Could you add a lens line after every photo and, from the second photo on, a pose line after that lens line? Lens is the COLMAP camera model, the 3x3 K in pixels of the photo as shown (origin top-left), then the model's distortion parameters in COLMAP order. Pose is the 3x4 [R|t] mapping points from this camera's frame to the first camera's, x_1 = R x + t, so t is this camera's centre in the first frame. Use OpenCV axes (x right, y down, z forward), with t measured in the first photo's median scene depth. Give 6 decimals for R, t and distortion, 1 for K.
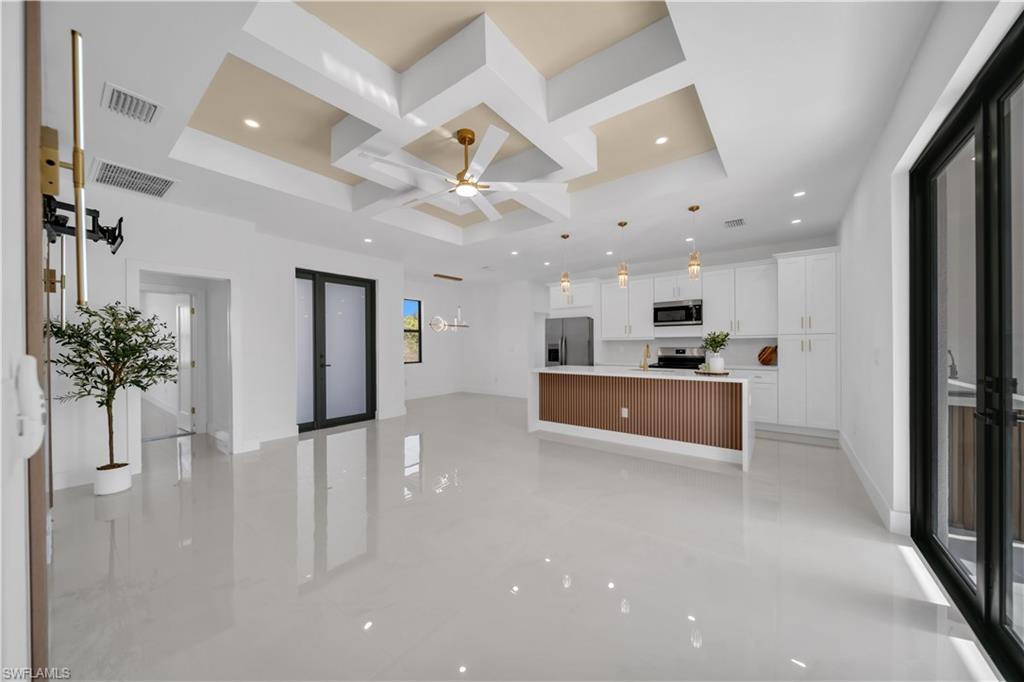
lens RADIAL K [[354.4, 0, 513.0], [0, 354.4, 343.6], [0, 0, 1]] dist [0.001723, -0.001214]
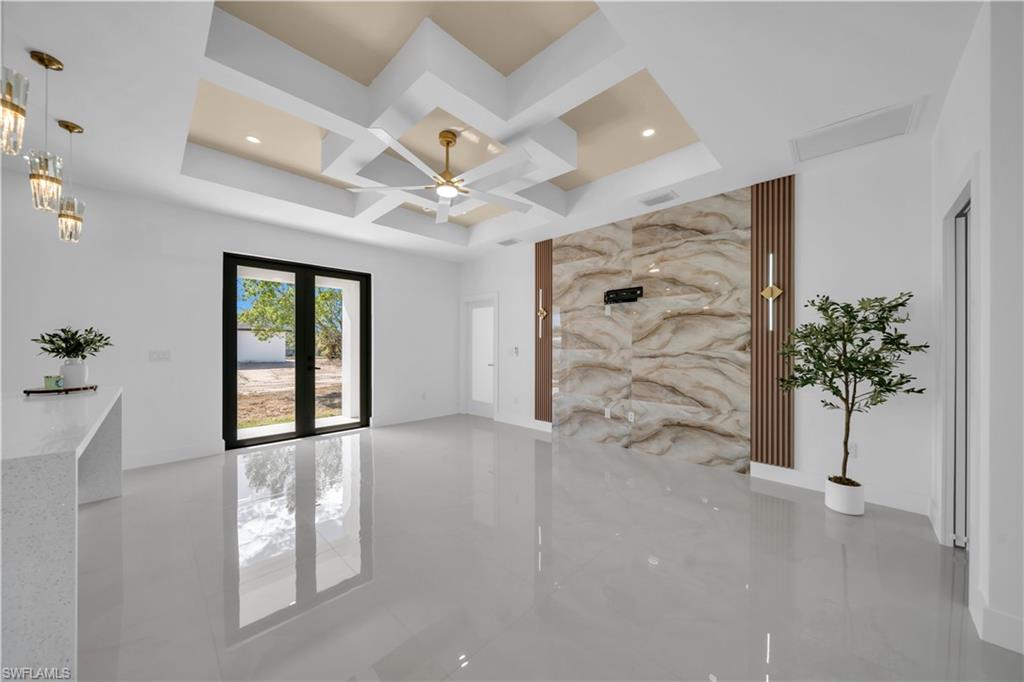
lens RADIAL K [[354.4, 0, 512.8], [0, 354.4, 346.6], [0, 0, 1]] dist [0.001723, -0.001214]
pose [[-0.993219, 0.007314, 0.116027, -0.218346], [0.006671, 0.999960, -0.005927, 0.008436], [-0.116066, -0.005113, -0.993228, 1.003797]]
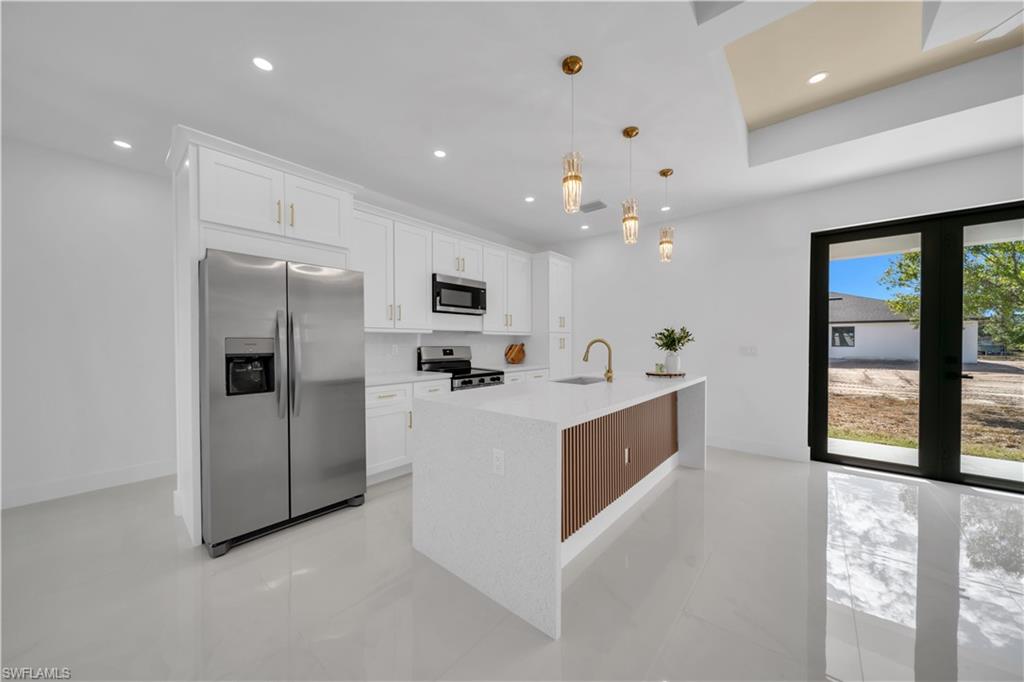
lens RADIAL K [[354.4, 0, 513.5], [0, 354.4, 348.0], [0, 0, 1]] dist [0.001723, -0.001214]
pose [[0.050752, -0.009667, 0.998665, -0.210375], [-0.004050, 0.999943, 0.009885, 0.007188], [-0.998703, -0.004546, 0.050710, 0.858773]]
